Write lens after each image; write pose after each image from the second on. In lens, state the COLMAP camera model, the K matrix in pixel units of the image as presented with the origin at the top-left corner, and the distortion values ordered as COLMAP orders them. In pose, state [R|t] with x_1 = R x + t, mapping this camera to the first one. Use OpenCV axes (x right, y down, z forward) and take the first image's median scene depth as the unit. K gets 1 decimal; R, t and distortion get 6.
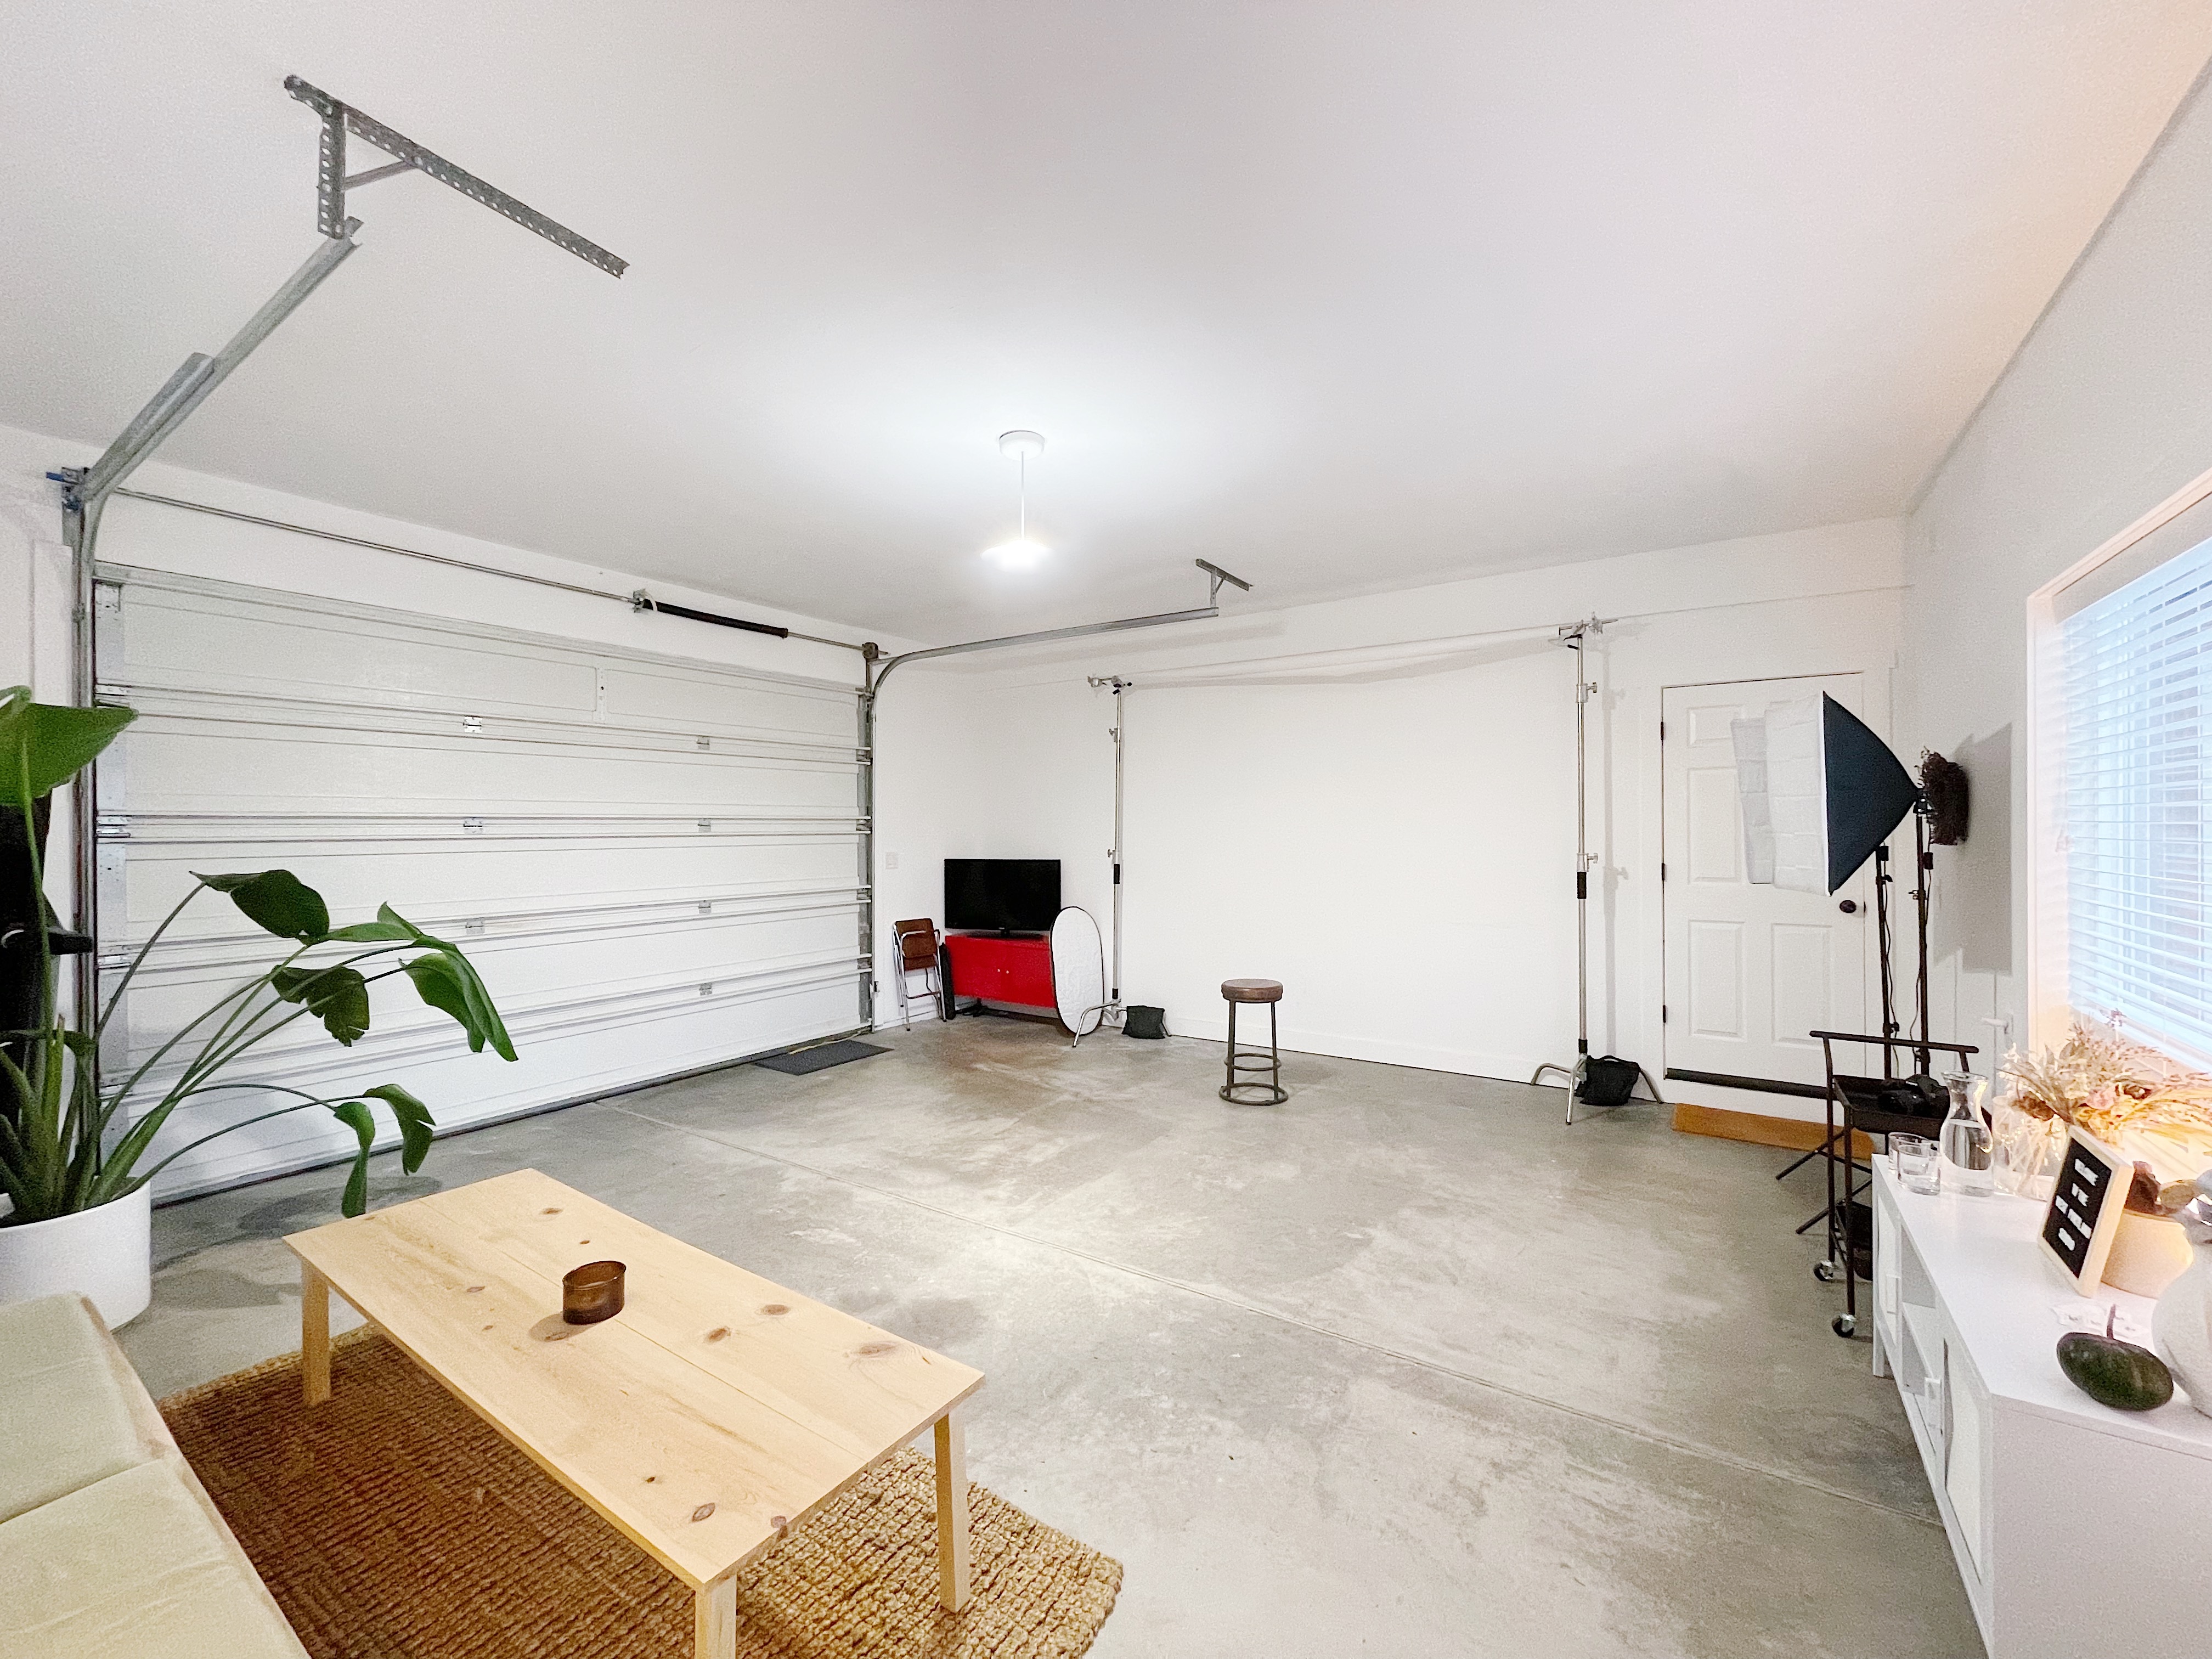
lens RADIAL K [[891.9, 0, 1108.7], [0, 891.9, 826.7], [0, 0, 1]] dist [-0.007413, 0.000500]
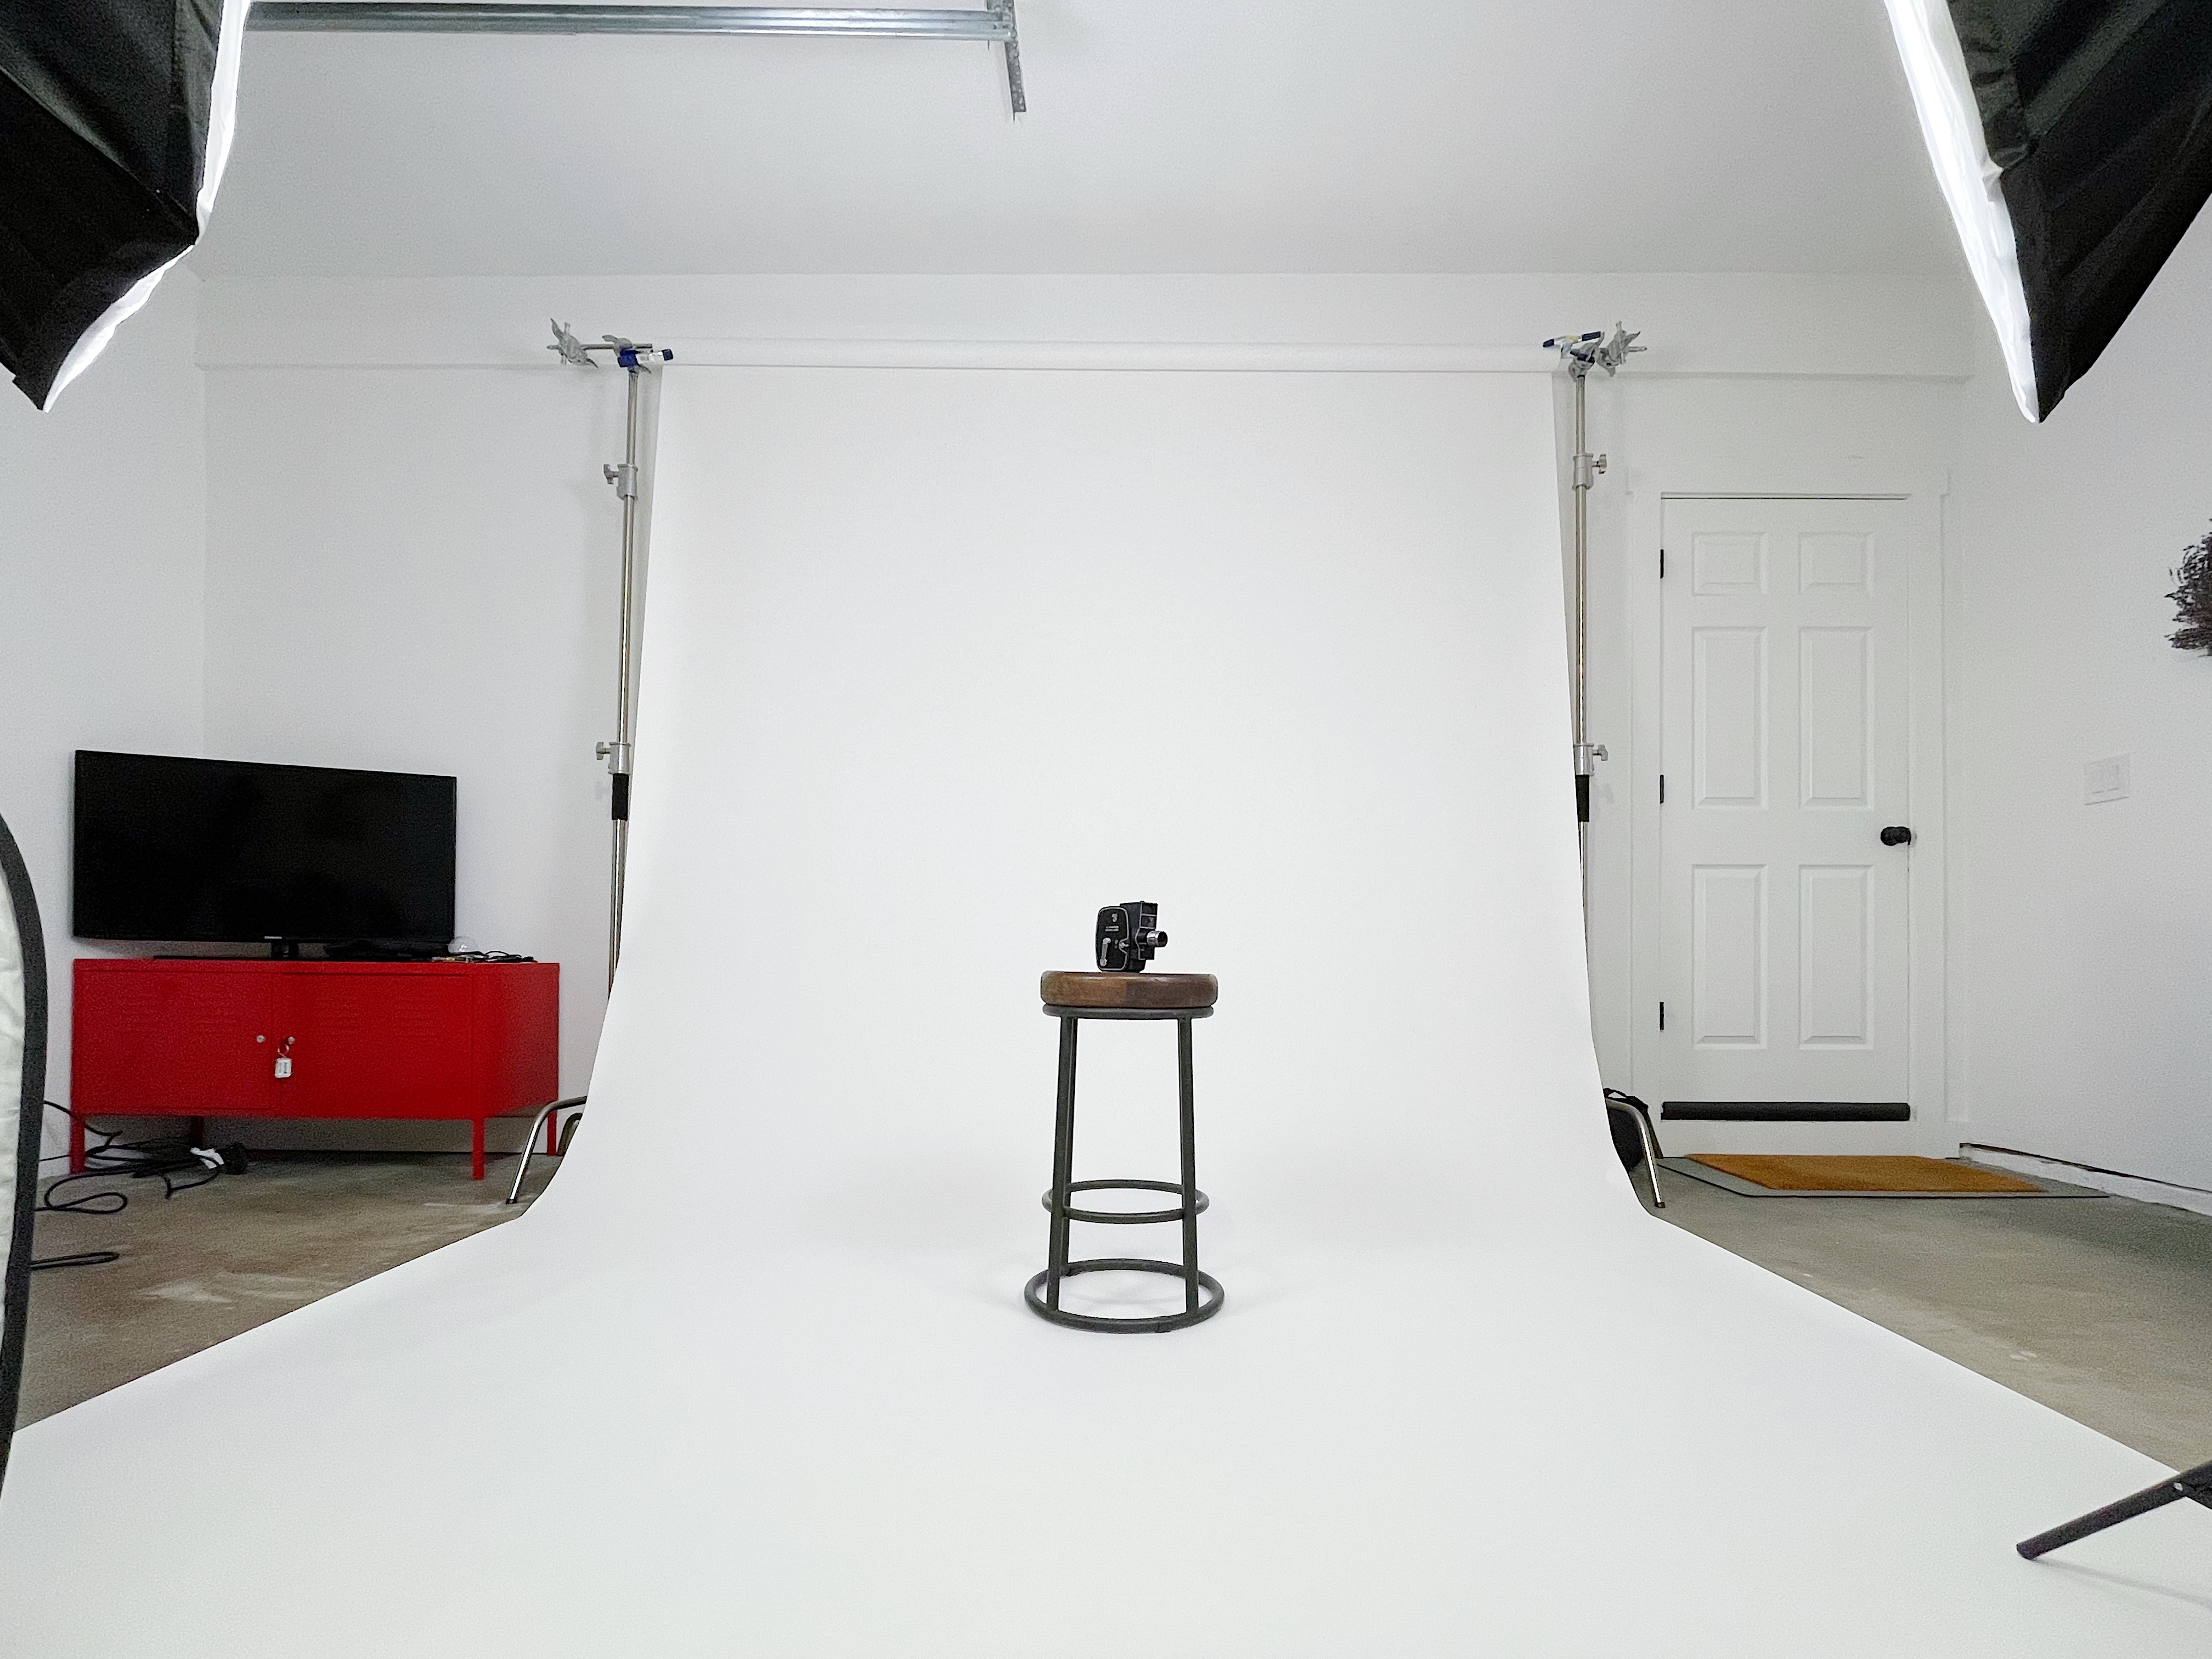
lens RADIAL K [[891.9, 0, 1135.5], [0, 891.9, 926.8], [0, 0, 1]] dist [-0.007413, 0.000500]
pose [[0.835218, 0.015828, 0.549692, -0.024777], [-0.013170, 0.999875, -0.008780, 0.154616], [-0.549762, 0.000094, 0.835322, 0.665348]]
